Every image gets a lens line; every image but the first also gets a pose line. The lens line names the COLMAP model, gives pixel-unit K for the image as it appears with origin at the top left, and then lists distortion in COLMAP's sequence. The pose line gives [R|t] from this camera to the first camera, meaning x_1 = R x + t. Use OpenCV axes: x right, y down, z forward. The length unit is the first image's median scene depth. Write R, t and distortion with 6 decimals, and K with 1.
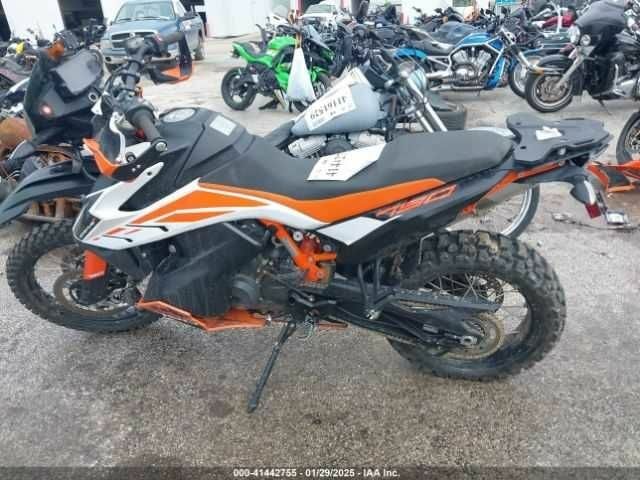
lens RADIAL K [[504.1, 0, 318.7], [0, 504.1, 251.8], [0, 0, 1]] dist [0.052112, -0.082298]
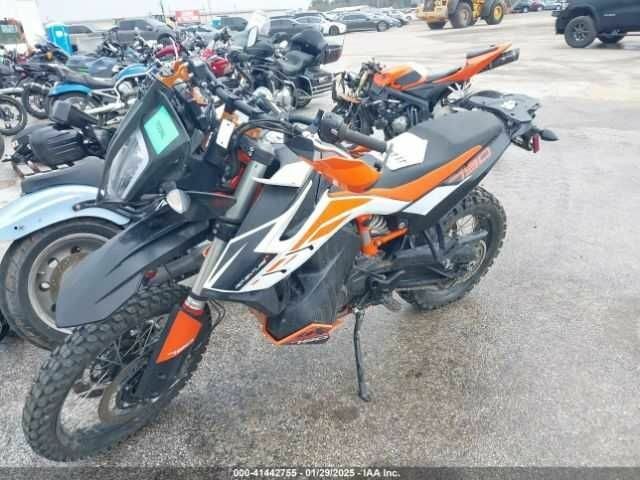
lens RADIAL K [[504.1, 0, 318.7], [0, 504.1, 251.8], [0, 0, 1]] dist [0.052112, -0.082298]
pose [[0.694523, -0.300868, 0.653541, -0.860322], [0.337939, 0.938344, 0.072851, -0.095873], [-0.635165, 0.170260, 0.753377, 0.224294]]
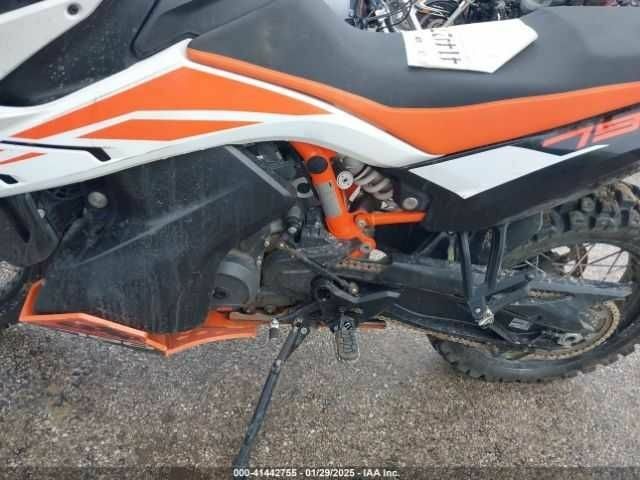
lens RADIAL K [[510.4, 0, 326.1], [0, 510.4, 260.5], [0, 0, 1]] dist [-0.010498, -0.003678]
pose [[0.941109, -0.026972, 0.337026, -0.247311], [-0.012499, 0.993356, 0.114402, -0.006715], [-0.337872, -0.111877, 0.934519, 0.468806]]
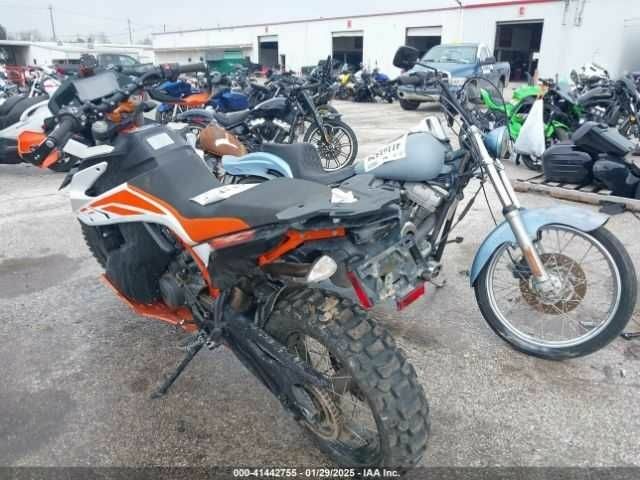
lens RADIAL K [[510.4, 0, 326.1], [0, 510.4, 260.5], [0, 0, 1]] dist [-0.010498, -0.003678]
pose [[0.823346, 0.259748, -0.504611, 0.703381], [-0.289320, 0.957012, 0.020553, -0.110426], [0.488257, 0.129072, 0.863102, 0.196820]]
